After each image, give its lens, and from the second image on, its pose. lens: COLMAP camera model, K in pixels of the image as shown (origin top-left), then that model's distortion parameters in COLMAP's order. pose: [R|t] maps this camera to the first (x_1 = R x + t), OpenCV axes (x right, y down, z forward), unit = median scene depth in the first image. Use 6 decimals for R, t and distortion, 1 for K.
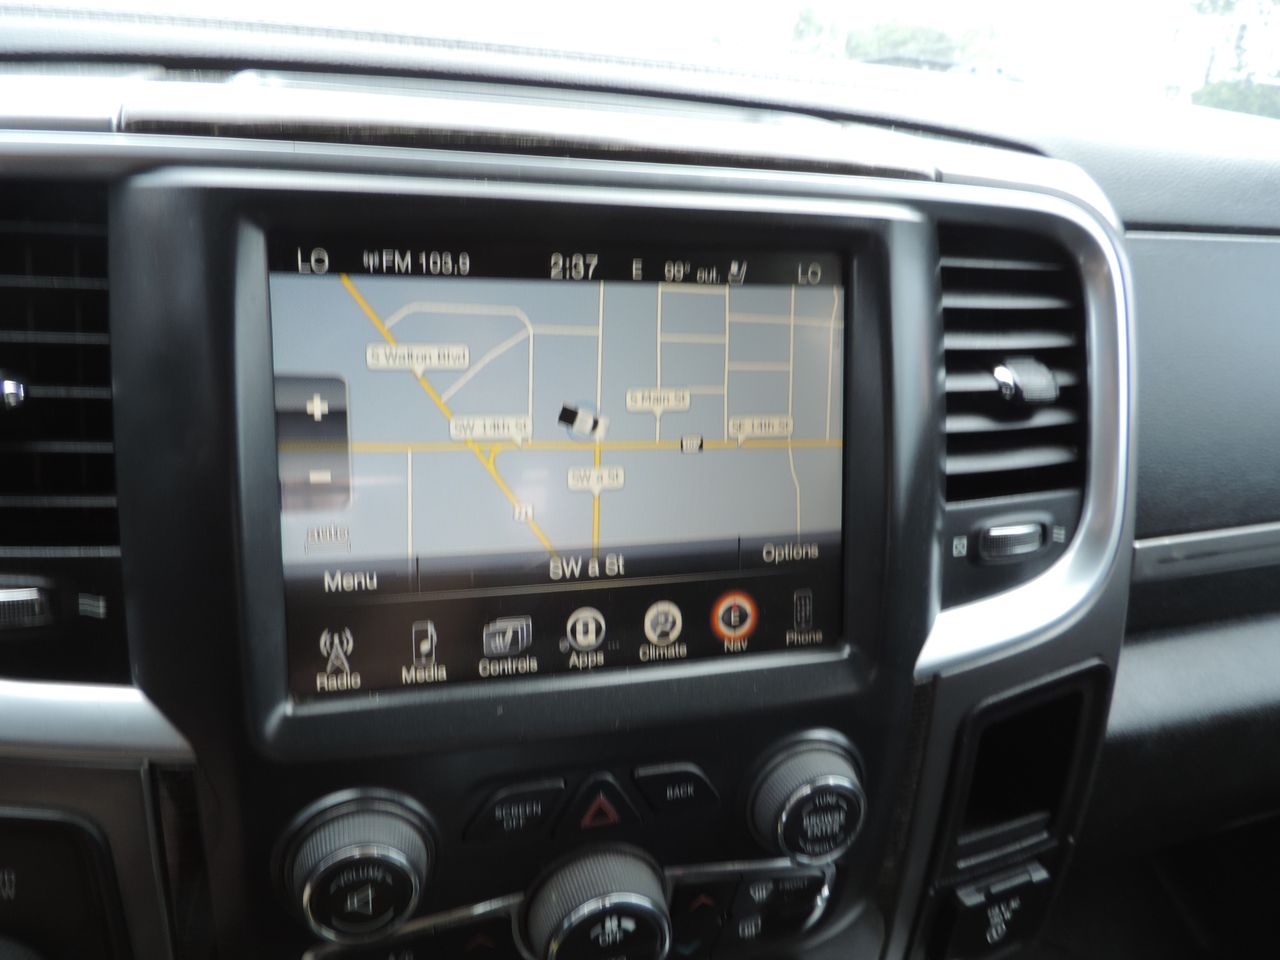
lens RADIAL K [[902.1, 0, 643.3], [0, 902.1, 470.8], [0, 0, 1]] dist [-0.031907, 0.011580]
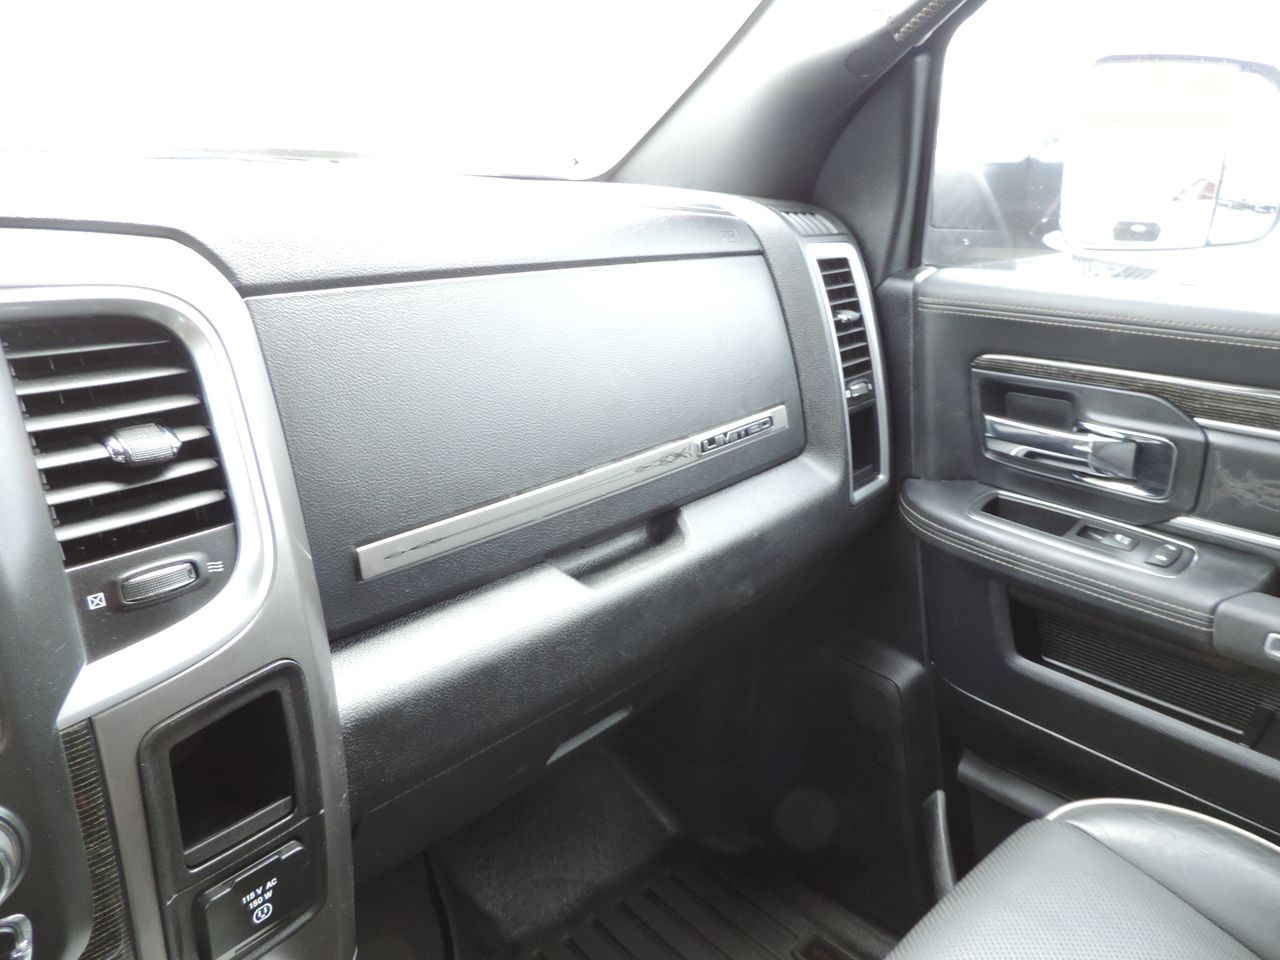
lens RADIAL K [[902.1, 0, 649.6], [0, 902.1, 478.7], [0, 0, 1]] dist [-0.031907, 0.011580]
pose [[0.878826, -0.192586, 0.436549, 0.539996], [0.195163, 0.979978, 0.039434, 0.027051], [-0.435403, 0.050542, 0.898816, -0.338256]]
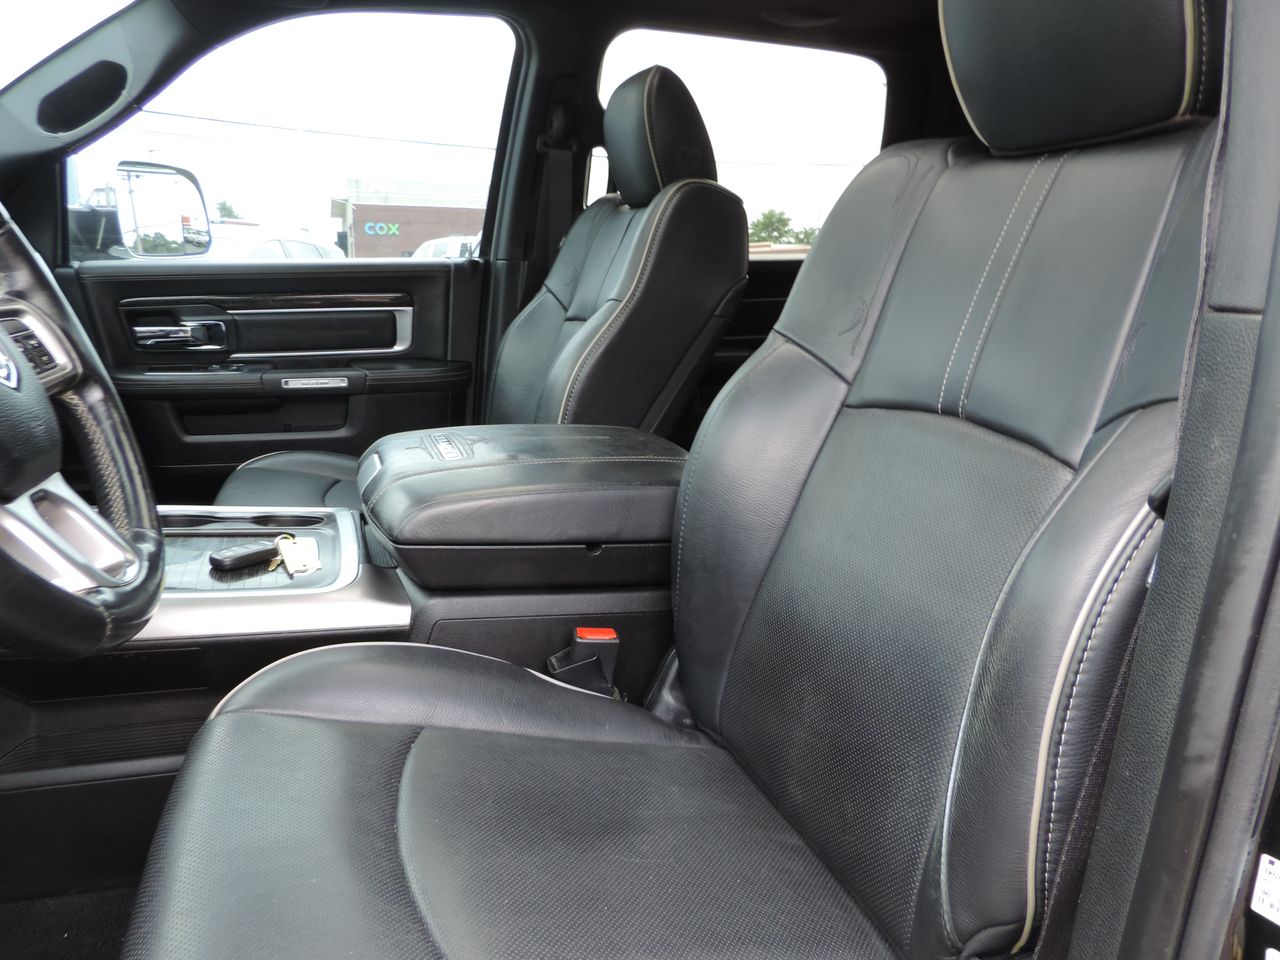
lens RADIAL K [[902.1, 0, 665.3], [0, 902.1, 469.7], [0, 0, 1]] dist [-0.031907, 0.011580]
pose [[-0.092452, -0.275809, 0.956756, -3.428927], [0.327964, 0.898819, 0.290799, 0.426460], [-0.940155, 0.340667, 0.007357, -1.271555]]
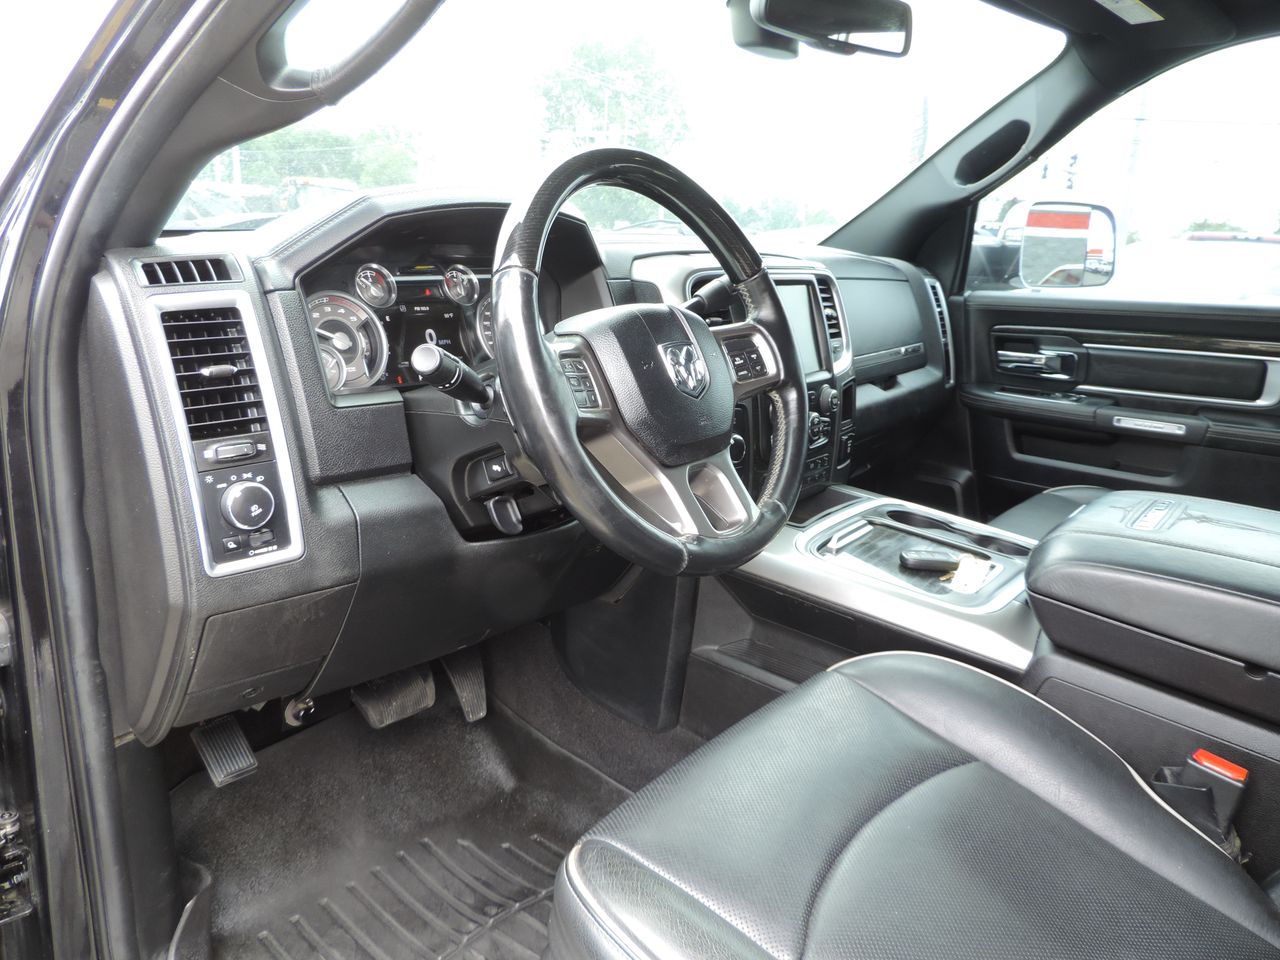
lens RADIAL K [[902.1, 0, 633.7], [0, 902.1, 479.6], [0, 0, 1]] dist [-0.031907, 0.011580]
pose [[0.815972, -0.167481, 0.553300, -3.312643], [0.211553, 0.977232, -0.016183, 0.616040], [-0.537992, 0.130258, 0.832825, -2.237677]]
